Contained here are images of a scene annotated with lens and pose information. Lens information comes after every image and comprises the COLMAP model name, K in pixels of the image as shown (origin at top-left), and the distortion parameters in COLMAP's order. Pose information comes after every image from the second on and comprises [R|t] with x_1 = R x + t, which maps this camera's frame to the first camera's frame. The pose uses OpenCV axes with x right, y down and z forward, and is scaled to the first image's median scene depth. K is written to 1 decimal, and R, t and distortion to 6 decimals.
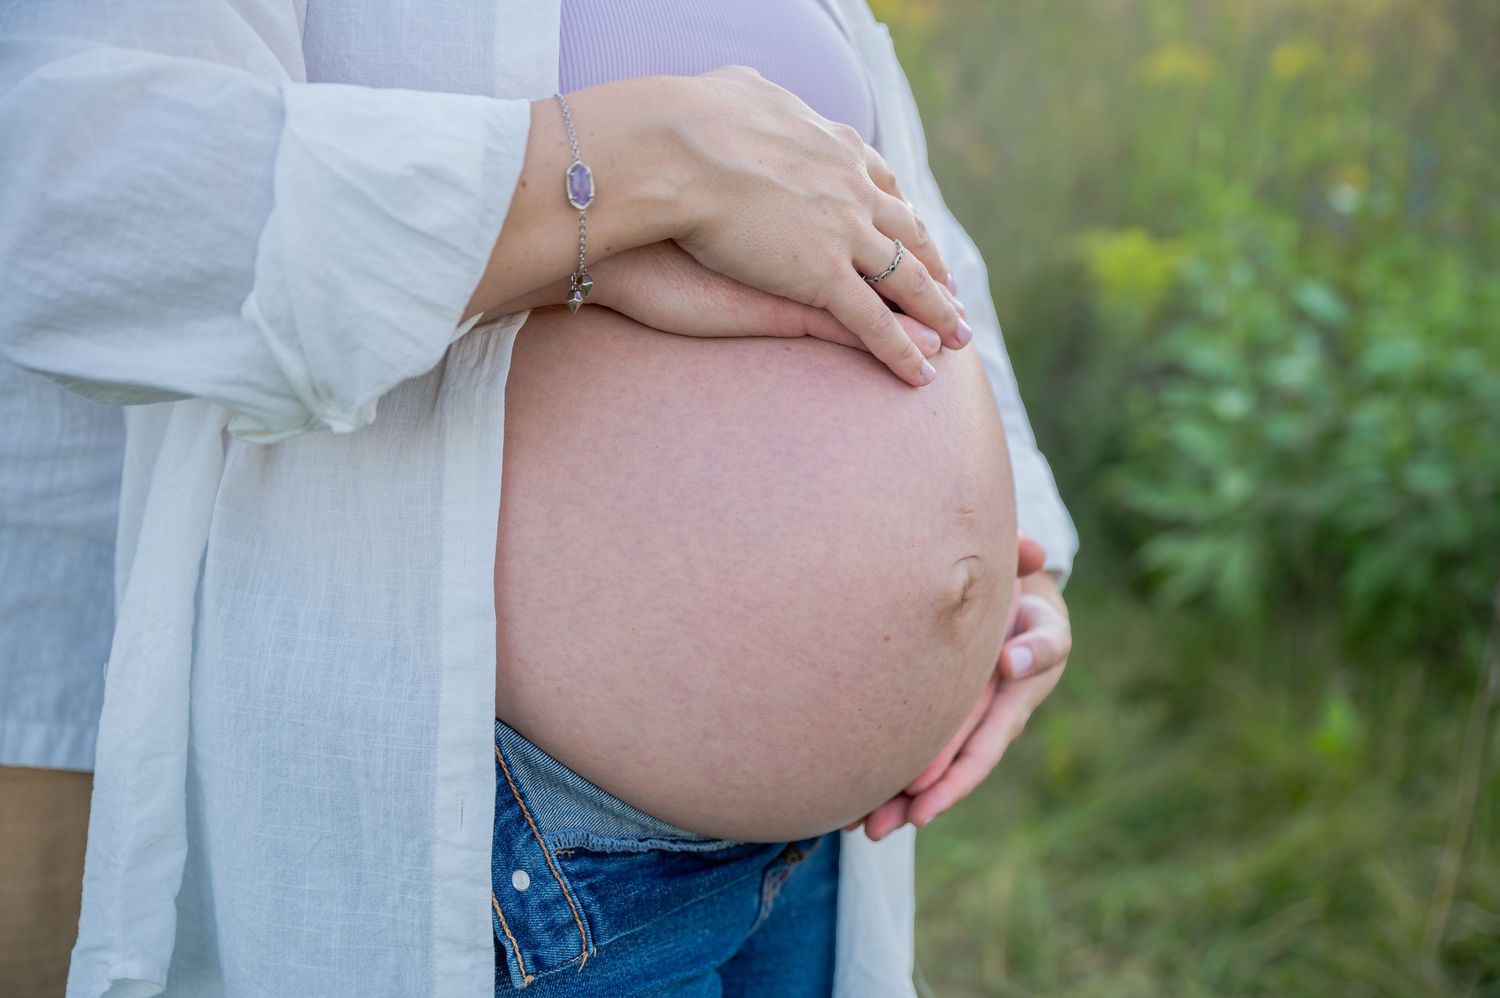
lens RADIAL K [[2070.0, 0, 750.0], [0, 2070.0, 499.0], [0, 0, 1]] dist [0.000049, 0.007788]
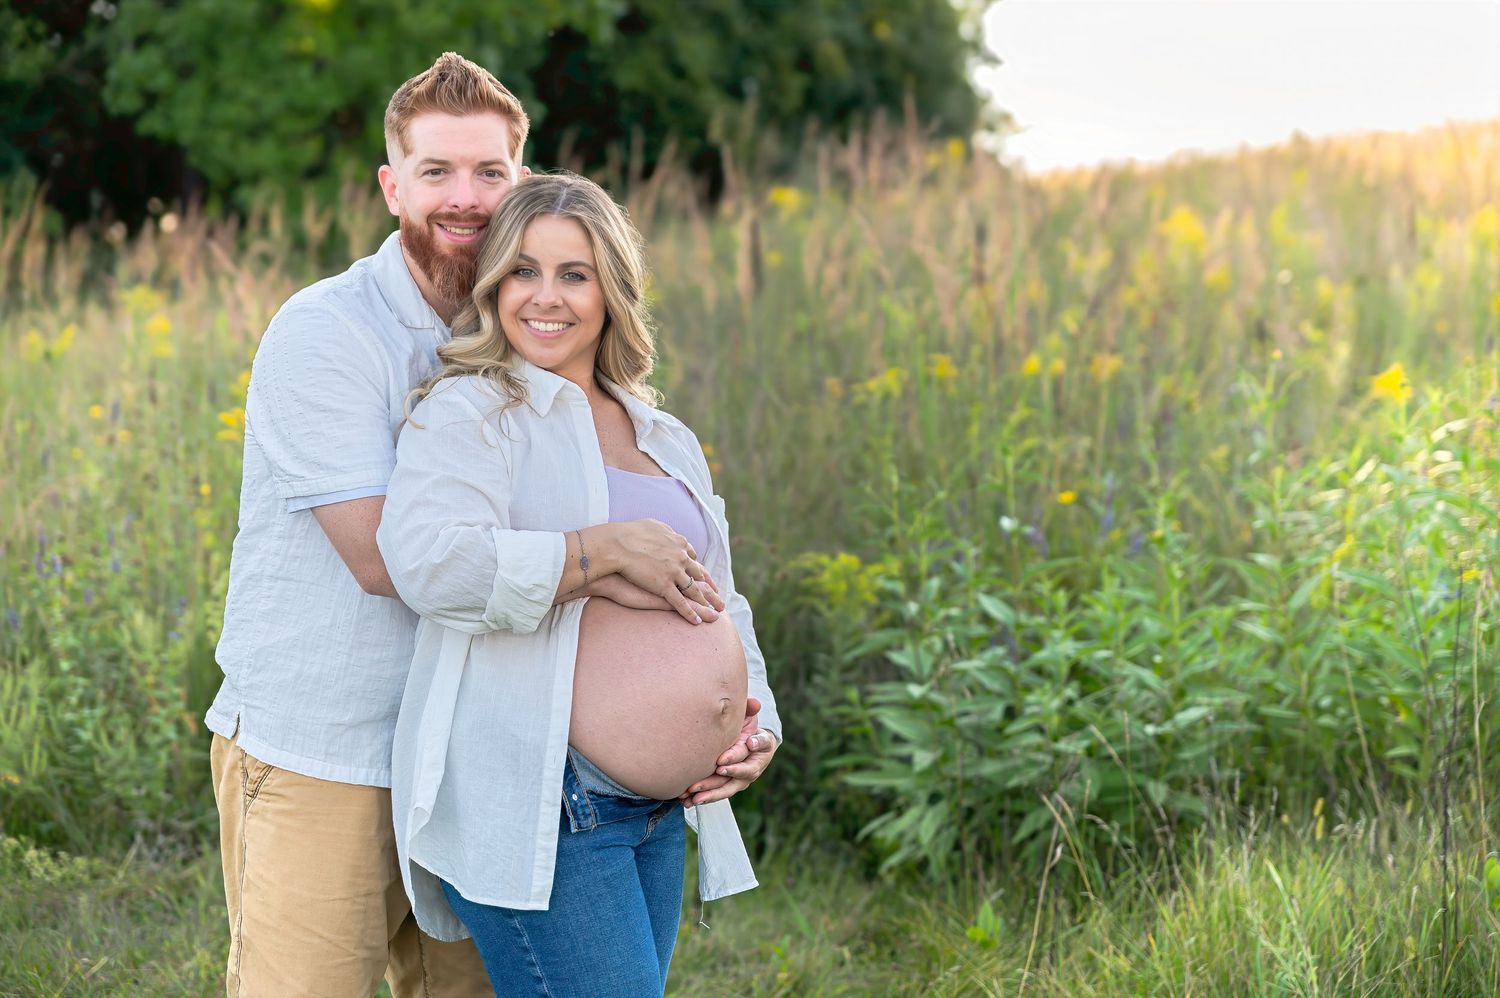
lens RADIAL K [[3025.7, 0, 750.0], [0, 3025.7, 499.0], [0, 0, 1]] dist [0.014514, 0.011972]
pose [[0.991721, -0.010219, 0.128008, -0.345643], [0.027902, 0.990161, -0.137120, 0.304631], [-0.125347, 0.139557, 0.982248, -2.752941]]
